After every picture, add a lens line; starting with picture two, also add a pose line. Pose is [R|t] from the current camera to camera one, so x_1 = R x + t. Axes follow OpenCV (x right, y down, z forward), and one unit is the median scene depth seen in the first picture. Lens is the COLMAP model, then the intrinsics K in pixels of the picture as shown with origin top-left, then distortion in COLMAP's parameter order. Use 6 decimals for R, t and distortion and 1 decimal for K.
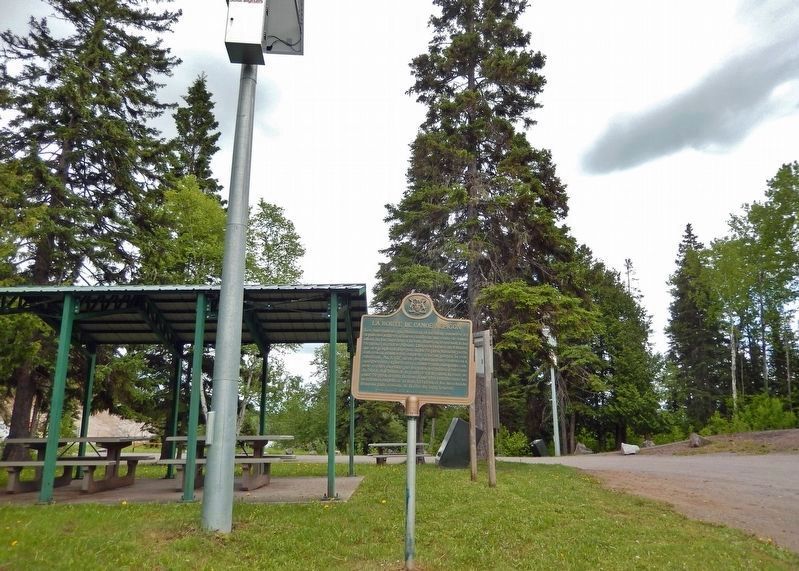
lens RADIAL K [[585.4, 0, 395.5], [0, 585.4, 271.1], [0, 0, 1]] dist [-0.001509, 0.001043]
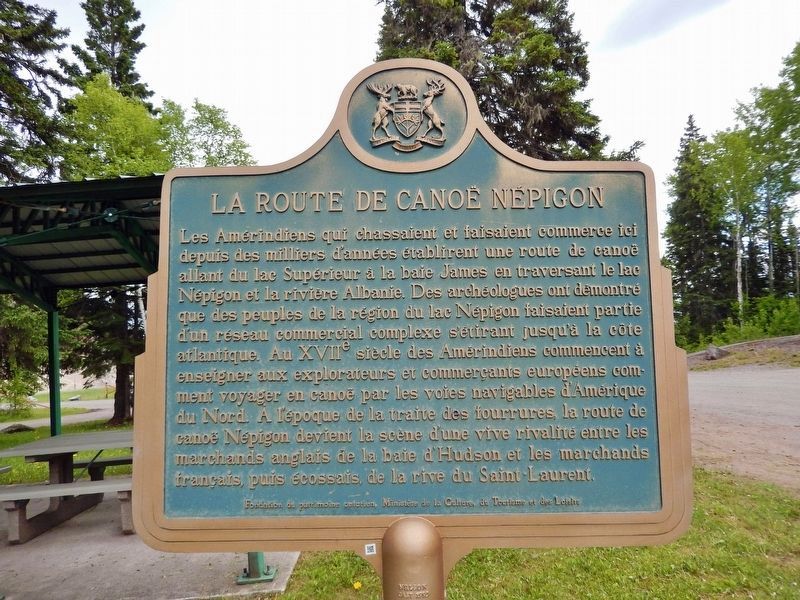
lens RADIAL K [[584.2, 0, 400.0], [0, 584.2, 300.0], [0, 0, 1]] dist [-0.036469, 0.001599]
pose [[0.997209, -0.065926, 0.035032, 0.003777], [0.058450, 0.981375, 0.182996, 0.015278], [-0.046444, -0.180438, 0.982489, 0.132405]]
